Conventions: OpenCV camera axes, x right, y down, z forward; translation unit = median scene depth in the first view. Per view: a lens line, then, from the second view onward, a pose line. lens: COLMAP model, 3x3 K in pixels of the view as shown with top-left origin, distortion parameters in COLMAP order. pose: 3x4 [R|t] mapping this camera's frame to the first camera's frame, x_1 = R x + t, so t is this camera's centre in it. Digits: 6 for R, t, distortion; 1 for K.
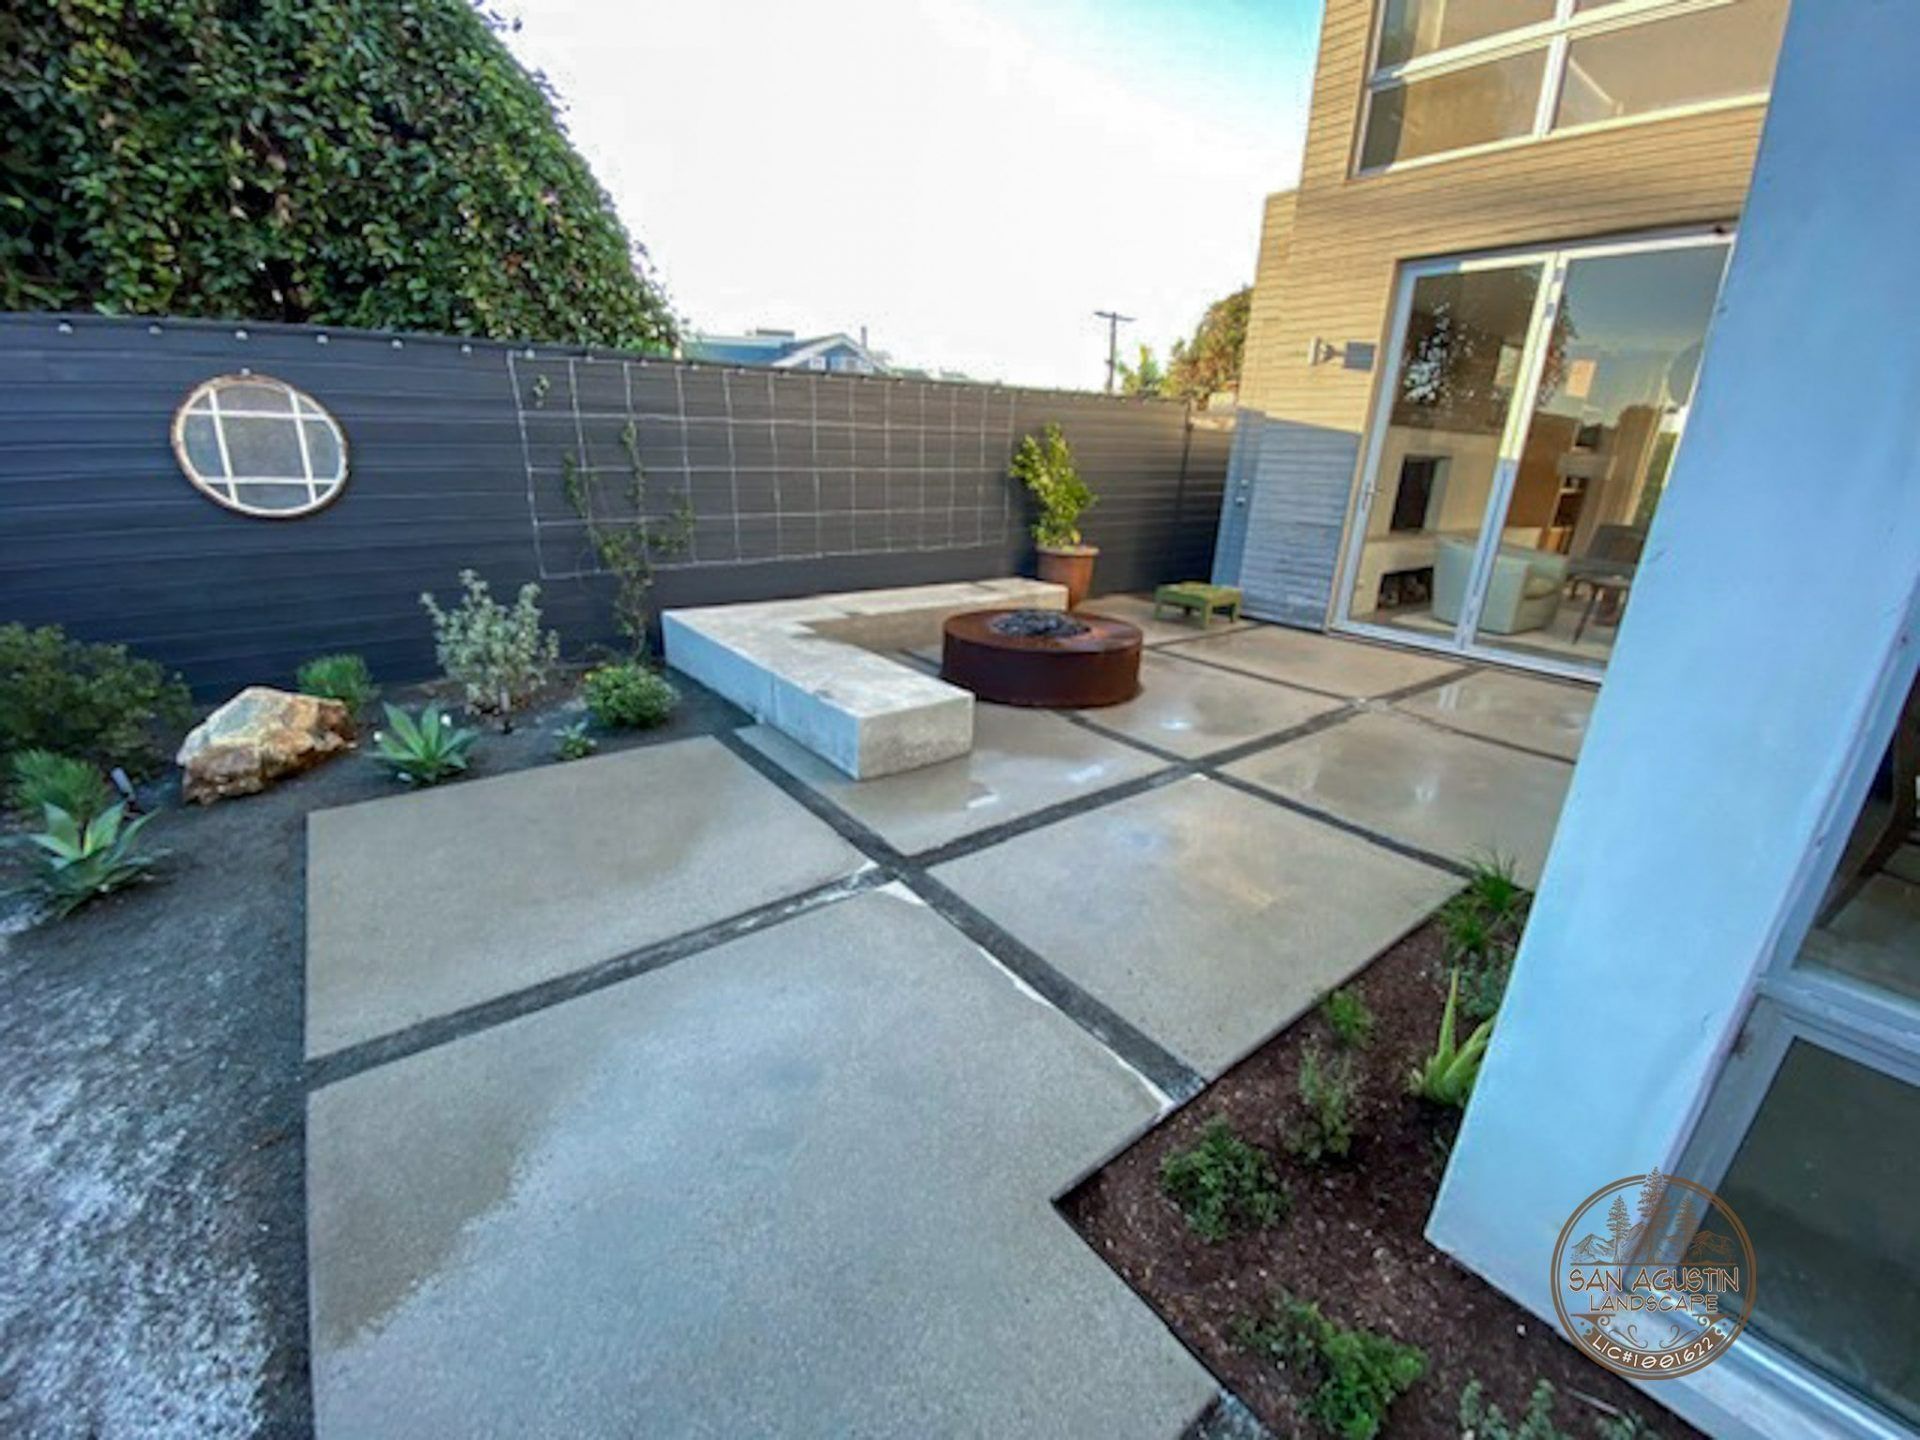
lens RADIAL K [[788.0, 0, 960.0], [0, 788.0, 720.0], [0, 0, 1]] dist [0.000978, -0.009669]
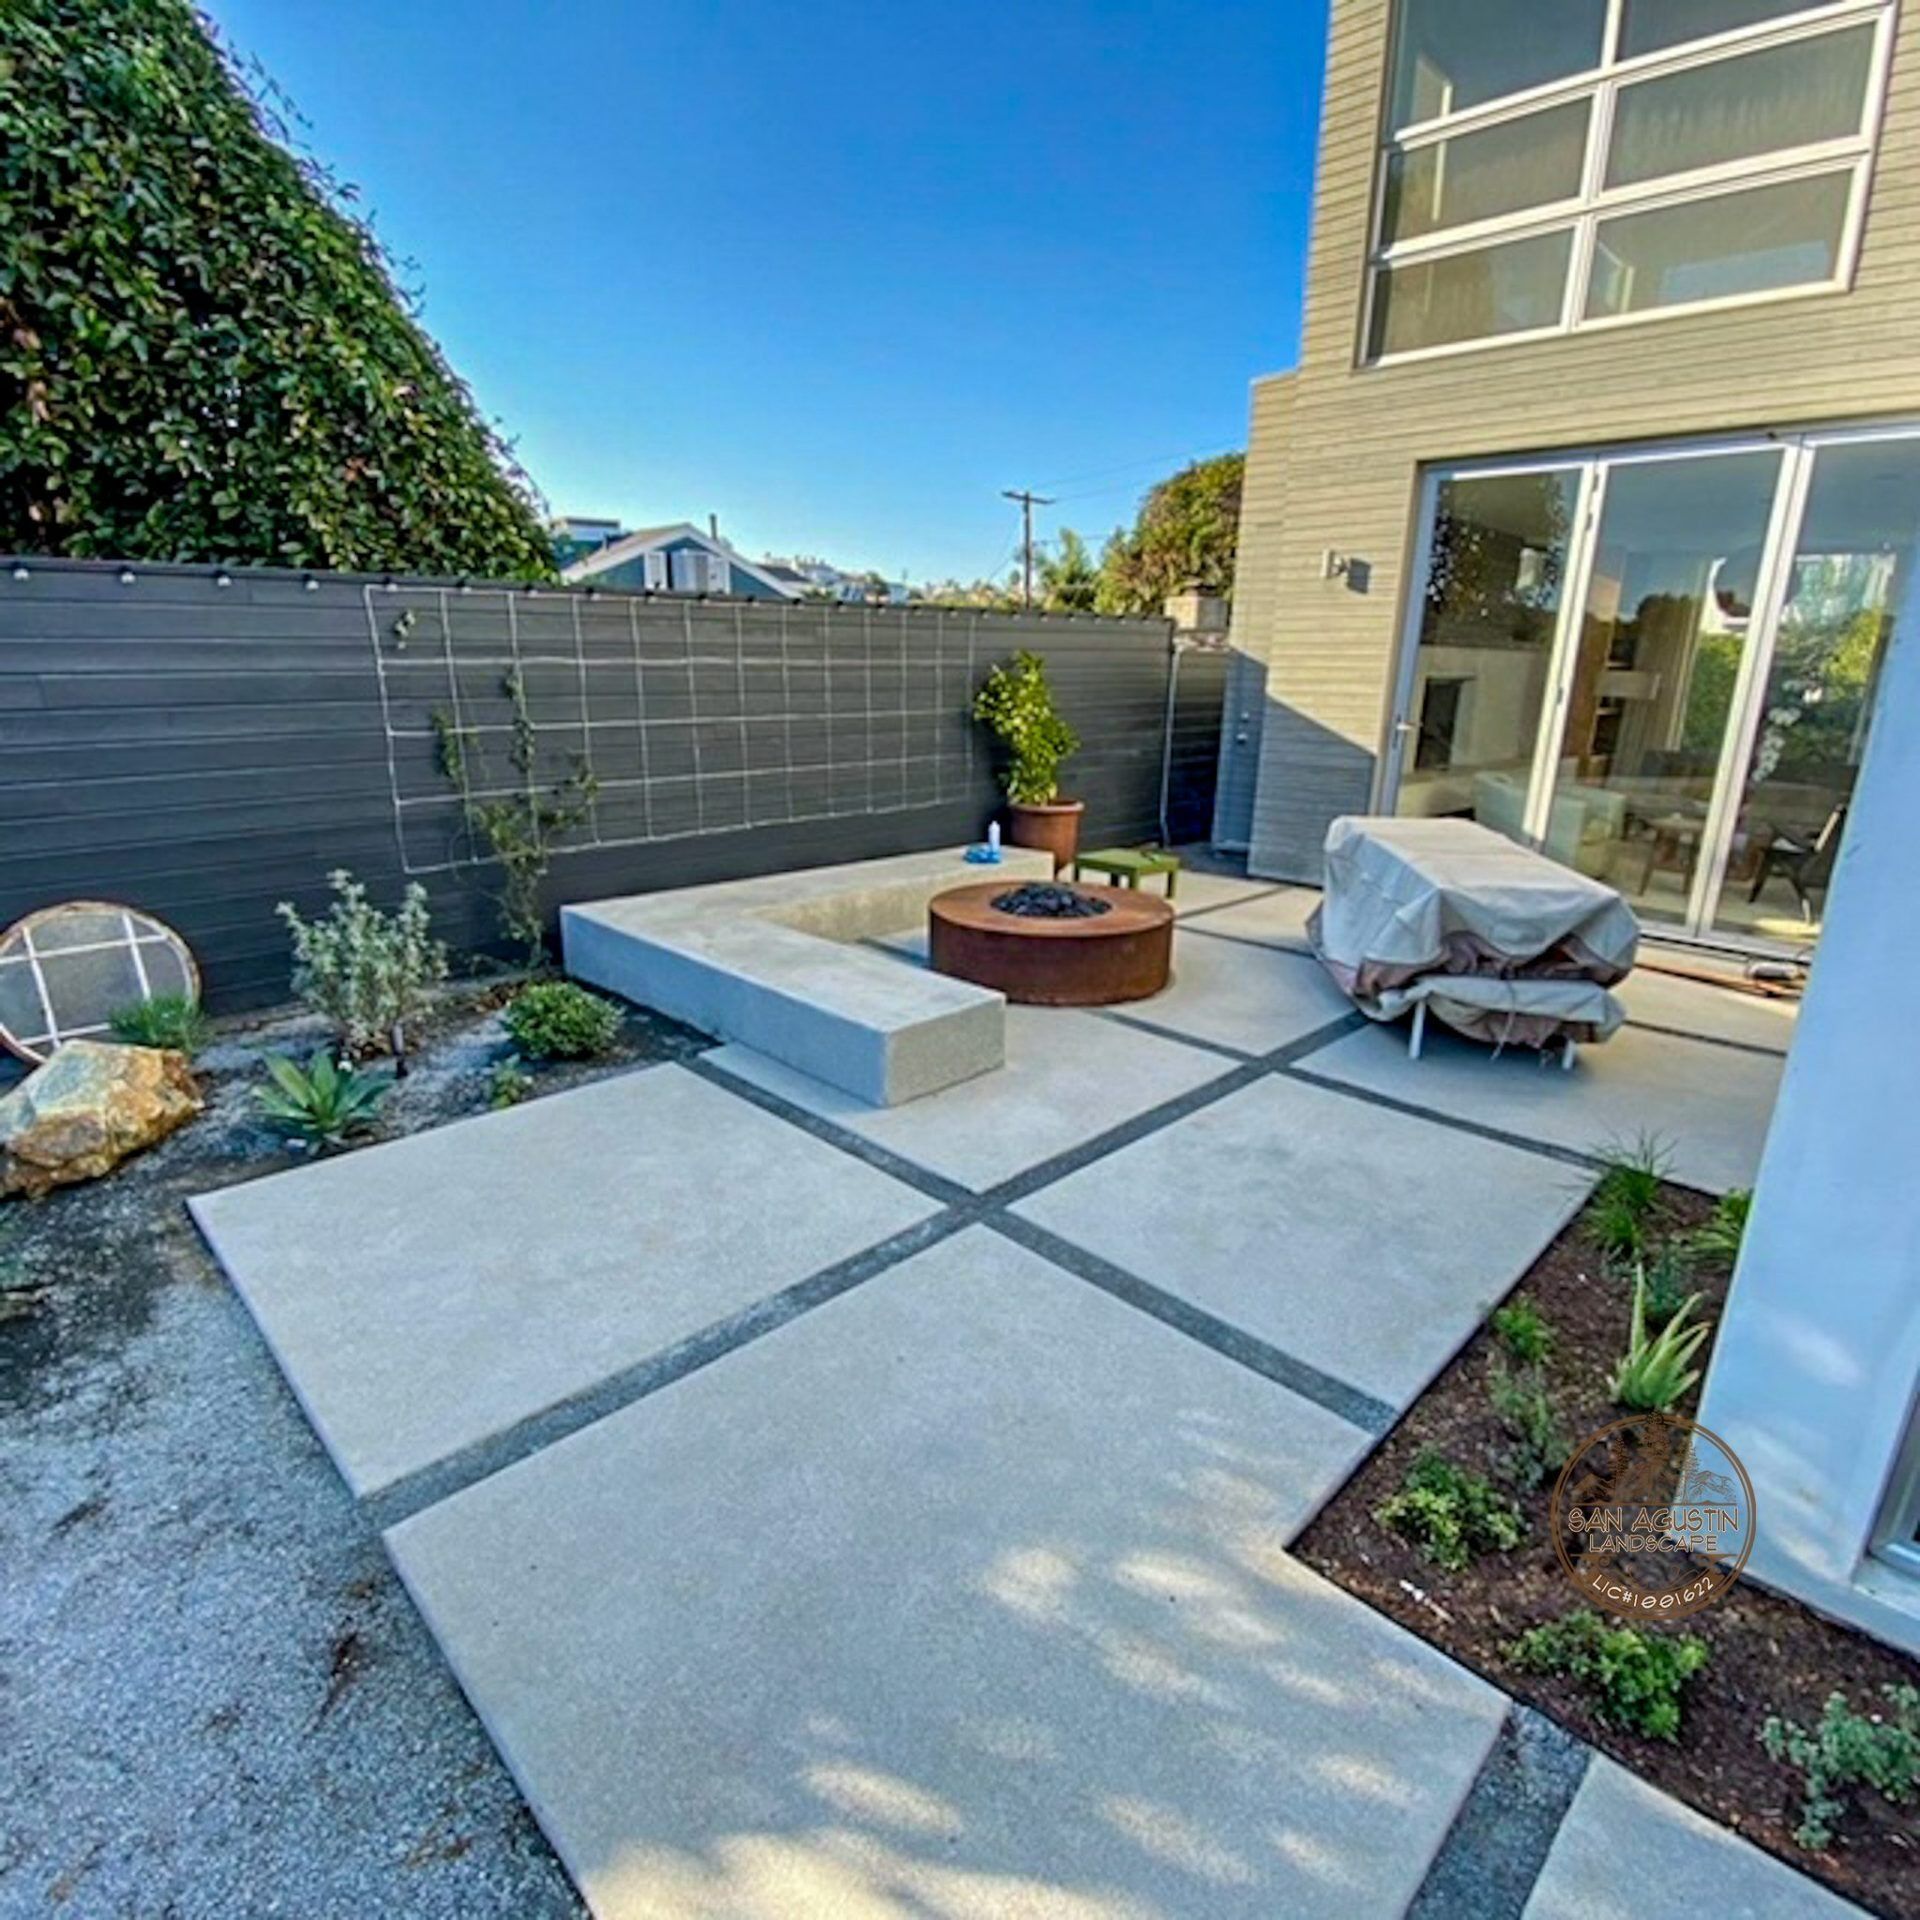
lens RADIAL K [[1036.6, 0, 963.5], [0, 1036.6, 983.4], [0, 0, 1]] dist [-0.012064, -0.000876]
pose [[0.992235, -0.053482, 0.112293, -0.114922], [0.056969, 0.997981, -0.028073, -0.012870], [-0.110565, 0.034252, 0.993279, -0.060336]]
